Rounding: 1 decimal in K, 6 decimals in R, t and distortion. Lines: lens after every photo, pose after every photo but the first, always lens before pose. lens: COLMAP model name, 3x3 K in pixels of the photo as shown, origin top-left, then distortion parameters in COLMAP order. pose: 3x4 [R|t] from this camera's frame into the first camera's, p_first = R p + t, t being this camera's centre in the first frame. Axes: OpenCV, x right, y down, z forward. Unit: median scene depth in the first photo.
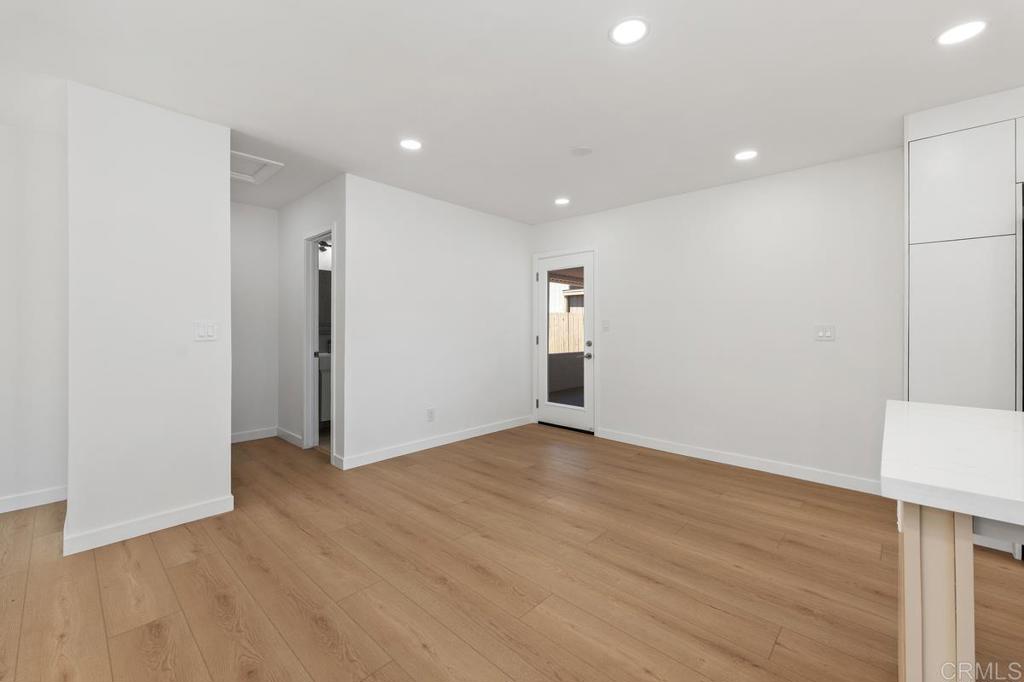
lens RADIAL K [[417.4, 0, 512.7], [0, 417.4, 327.9], [0, 0, 1]] dist [-0.001480, -0.000072]
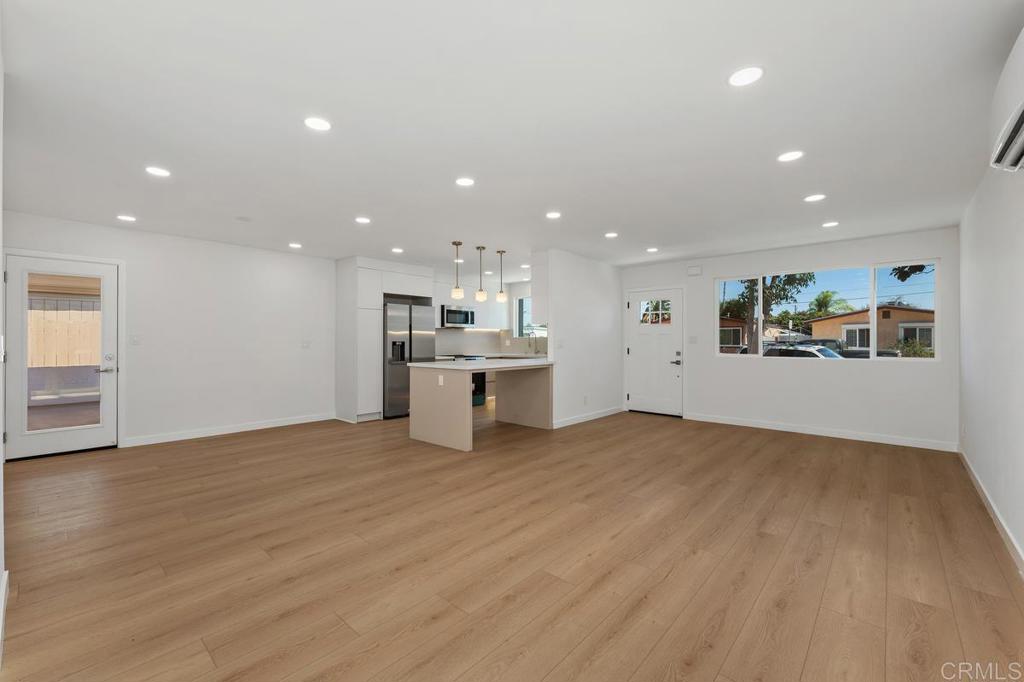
lens RADIAL K [[419.2, 0, 508.1], [0, 419.2, 335.4], [0, 0, 1]] dist [-0.000581, -0.000075]
pose [[-0.012918, 0.009742, 0.999869, -1.195925], [-0.002055, 0.999950, -0.009770, -0.010181], [-0.999914, -0.002181, -0.012897, 0.098105]]
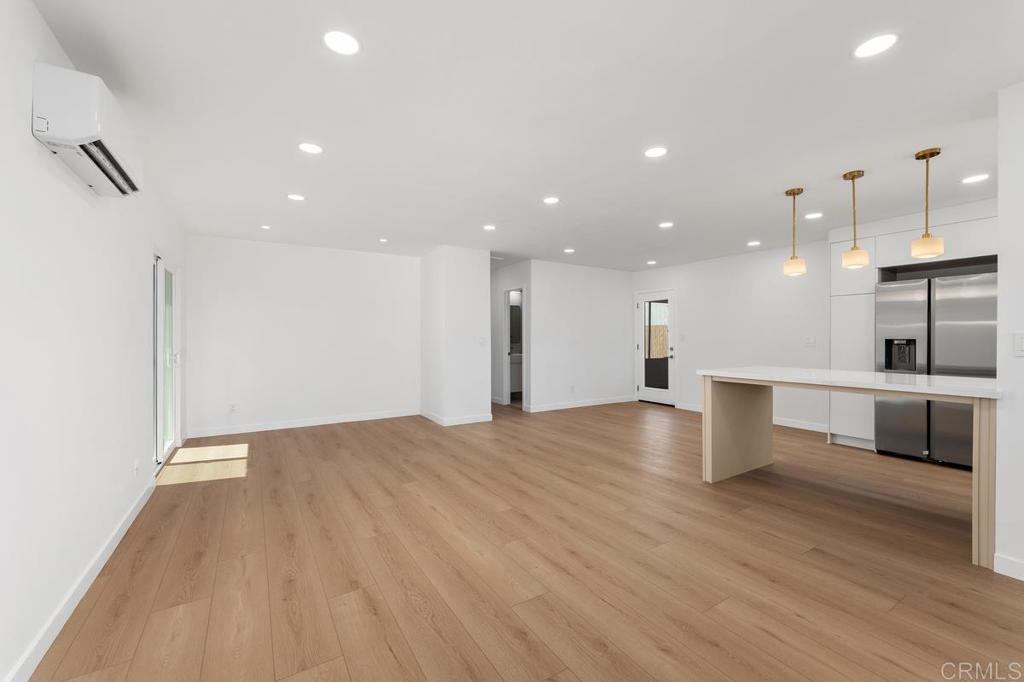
lens RADIAL K [[417.4, 0, 512.7], [0, 417.4, 327.9], [0, 0, 1]] dist [-0.001480, -0.000072]
pose [[0.966954, -0.008994, -0.254791, 0.011827], [0.002774, 0.999690, -0.024762, -0.005305], [0.254935, 0.023237, 0.966679, -0.964428]]
